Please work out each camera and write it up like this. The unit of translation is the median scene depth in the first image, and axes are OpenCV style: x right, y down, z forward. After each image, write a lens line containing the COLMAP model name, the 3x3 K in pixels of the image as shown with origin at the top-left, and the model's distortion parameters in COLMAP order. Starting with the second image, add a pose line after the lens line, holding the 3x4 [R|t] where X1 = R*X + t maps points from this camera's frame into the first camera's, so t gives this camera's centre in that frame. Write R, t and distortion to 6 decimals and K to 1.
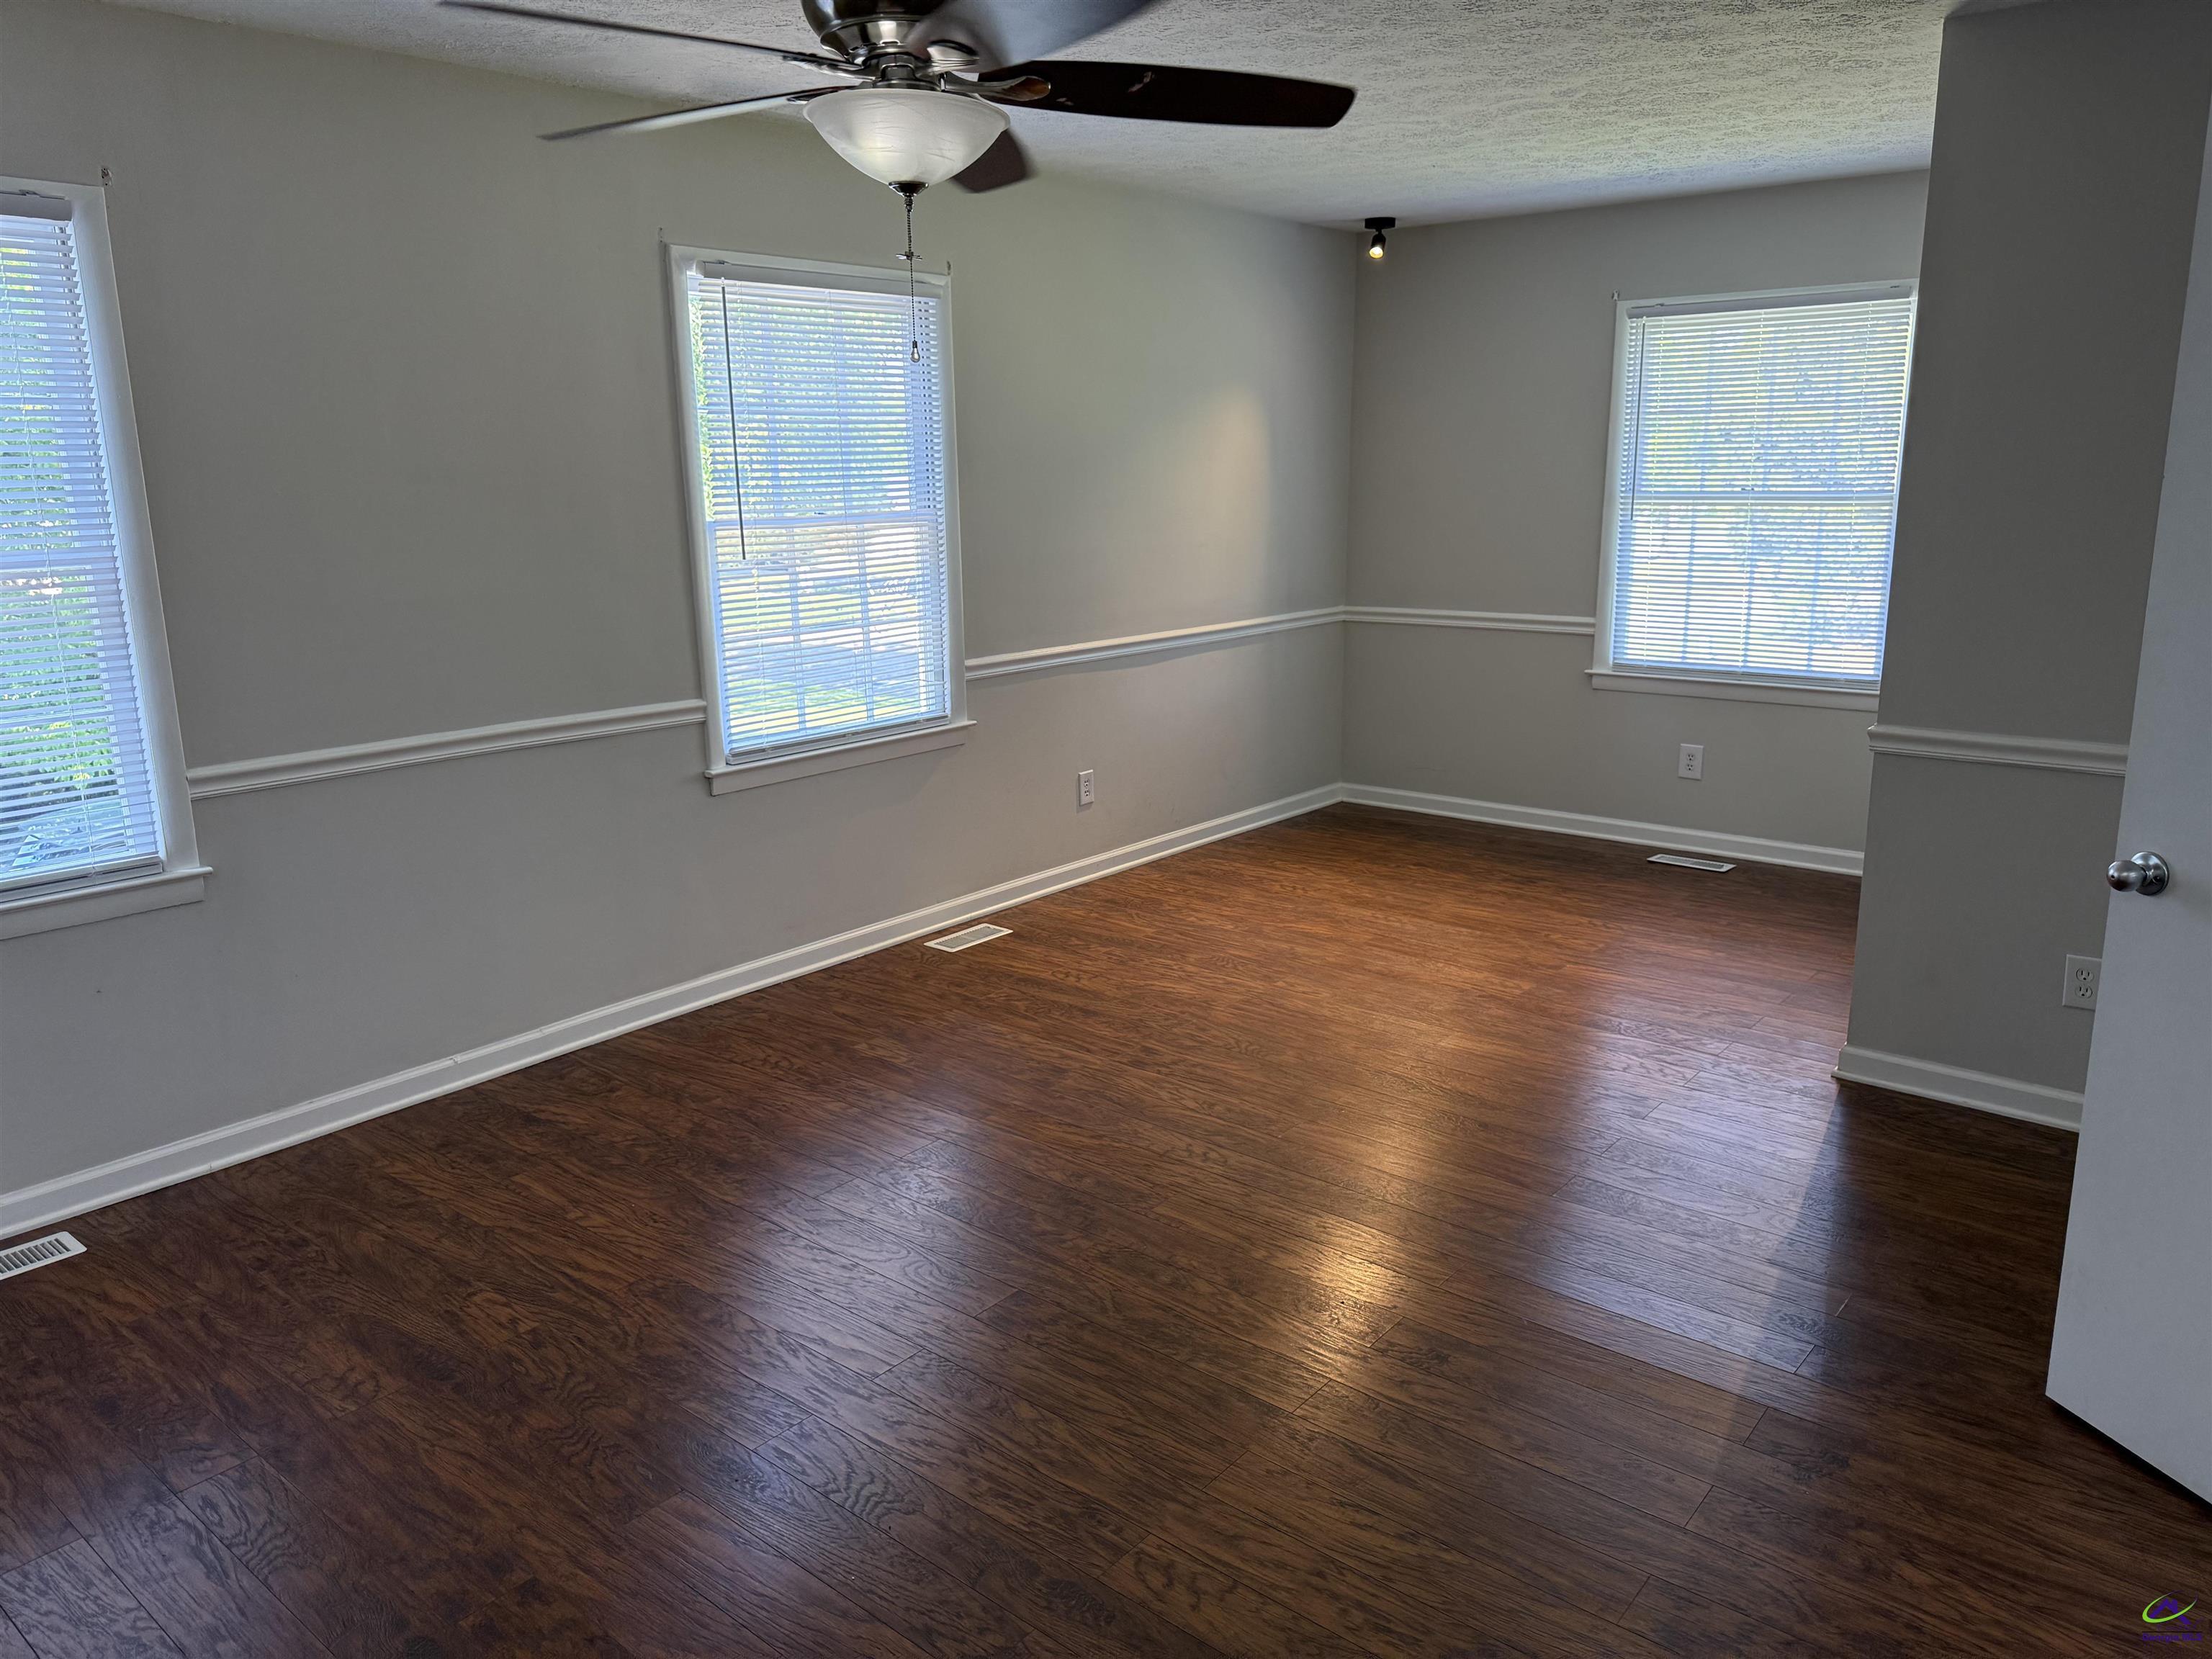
lens RADIAL K [[1562.7, 0, 1106.0], [0, 1562.7, 829.5], [0, 0, 1]] dist [0.055261, -0.061564]
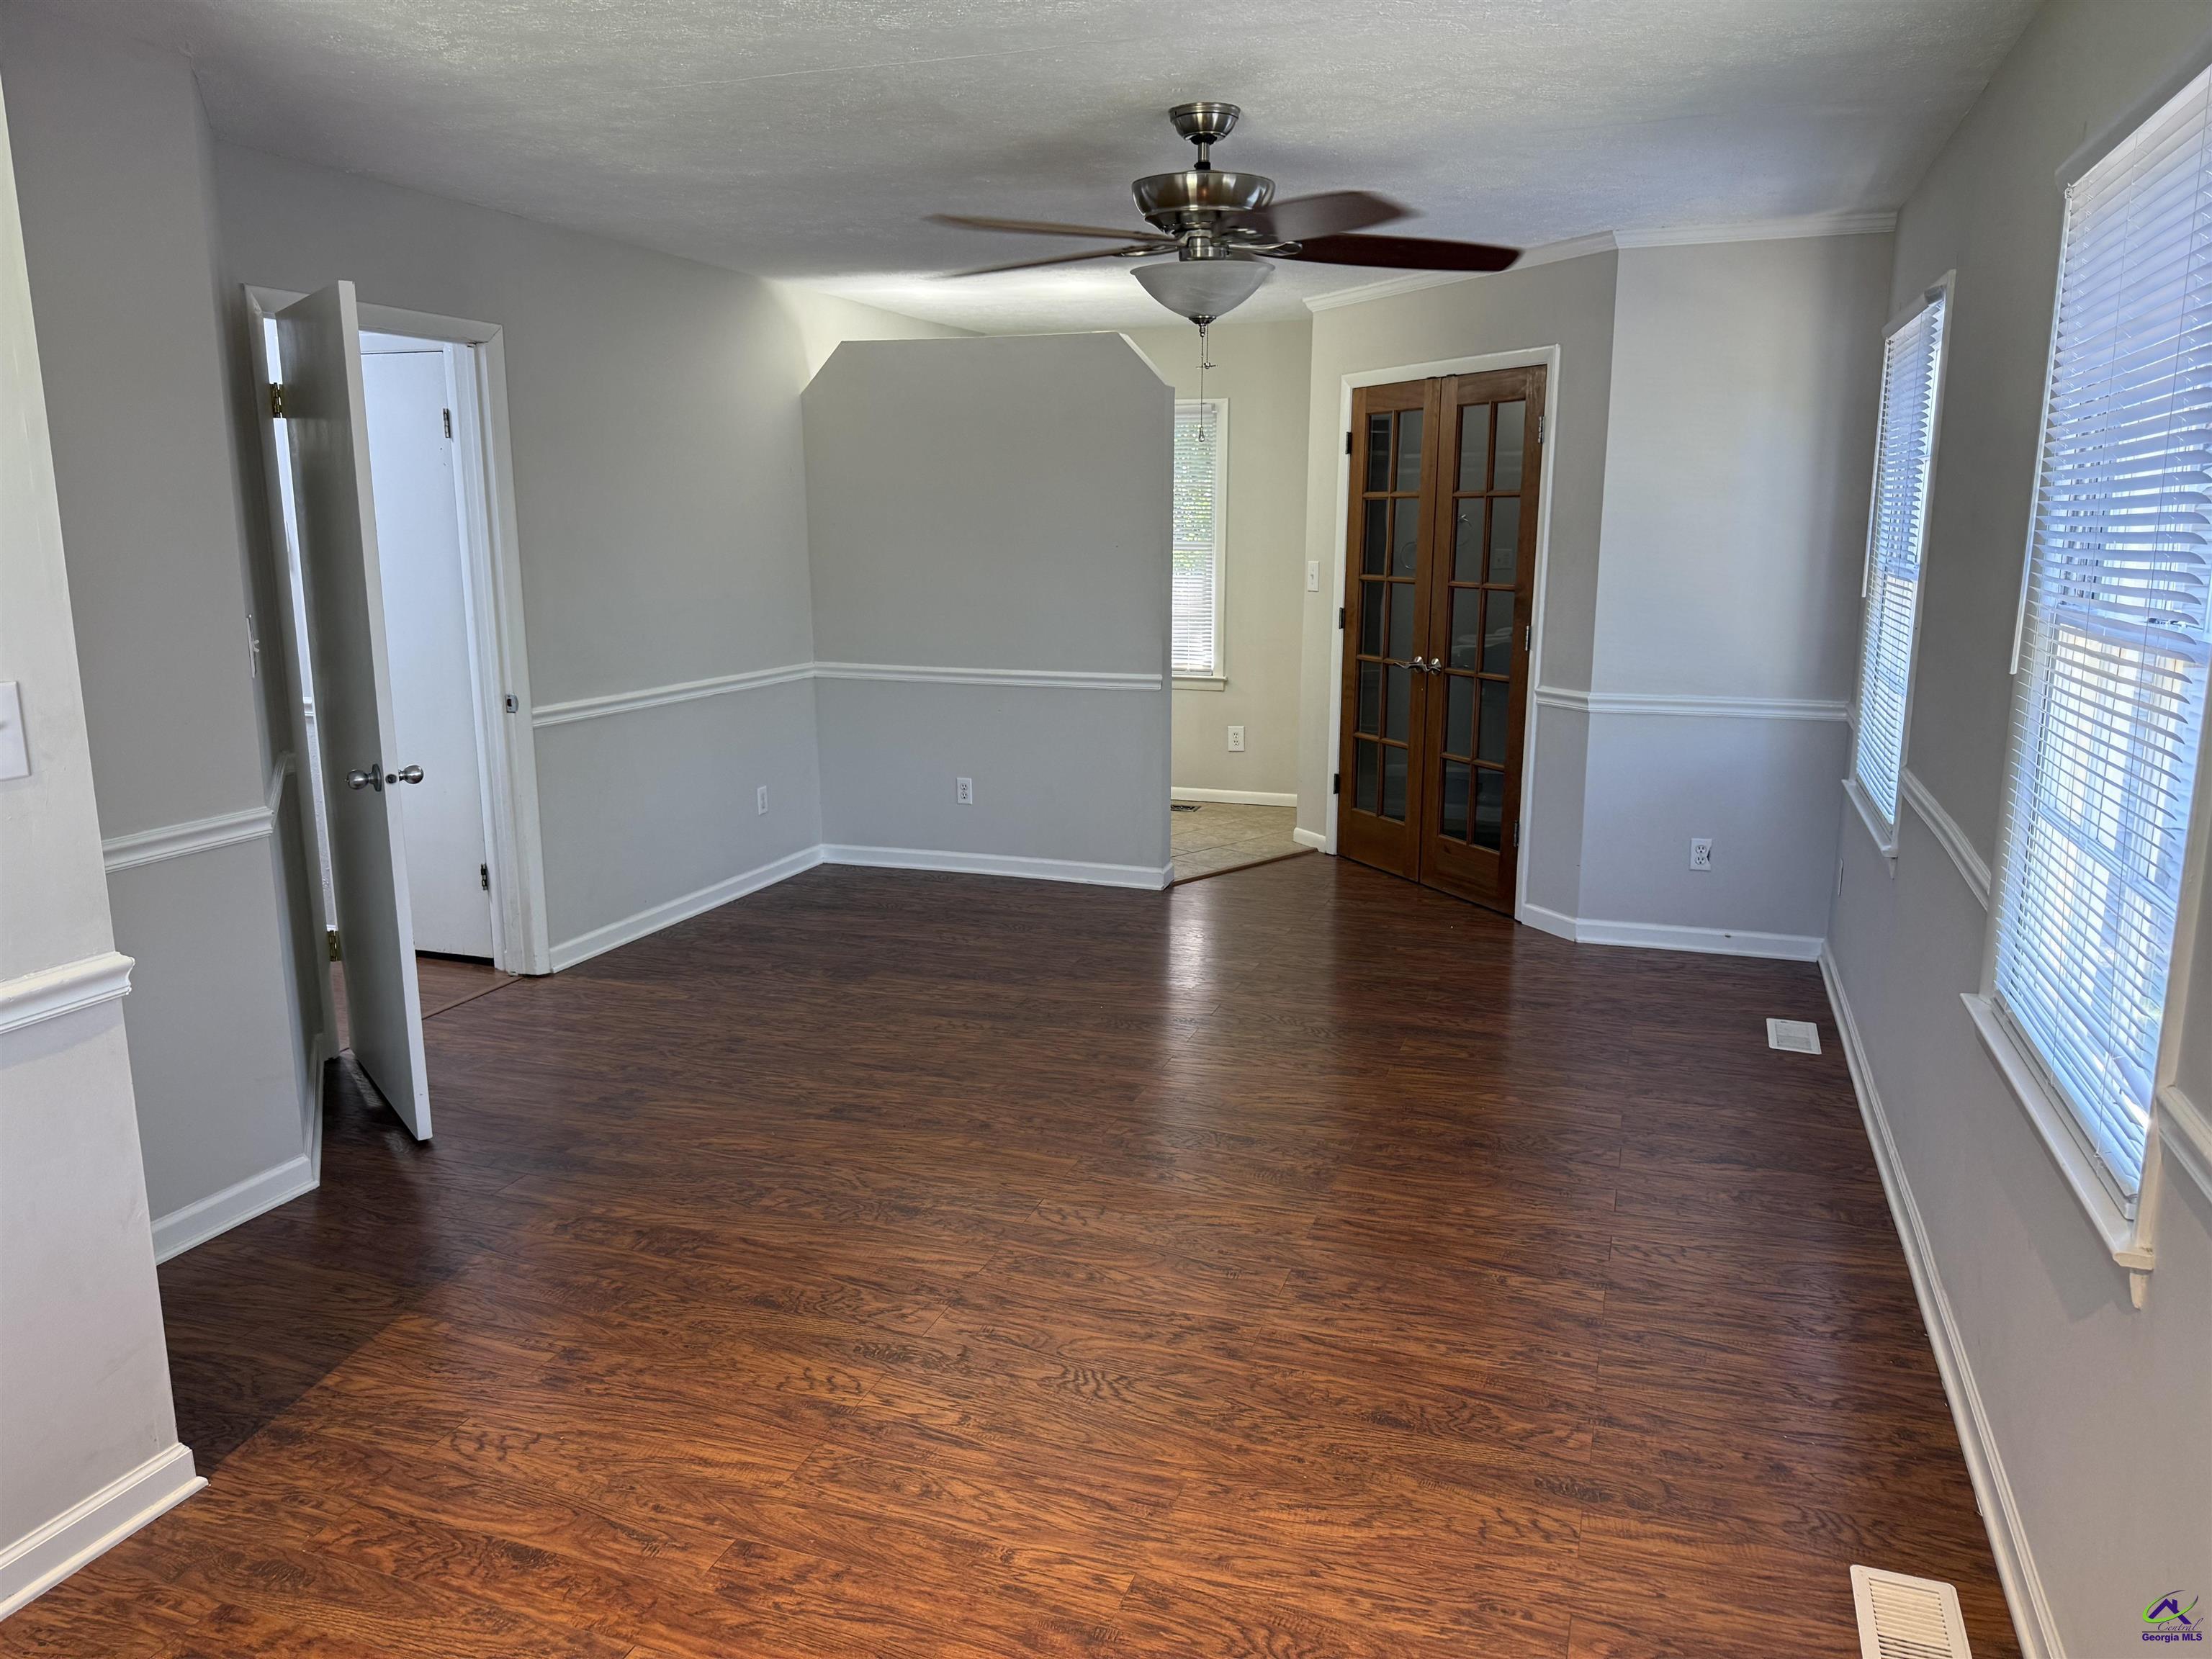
lens RADIAL K [[1562.7, 0, 1106.0], [0, 1562.7, 829.5], [0, 0, 1]] dist [0.055261, -0.061564]
pose [[-0.941139, 0.082162, -0.327882, 0.282360], [-0.061105, 0.912674, 0.404094, -0.342004], [0.332450, 0.400344, -0.853933, 1.452742]]
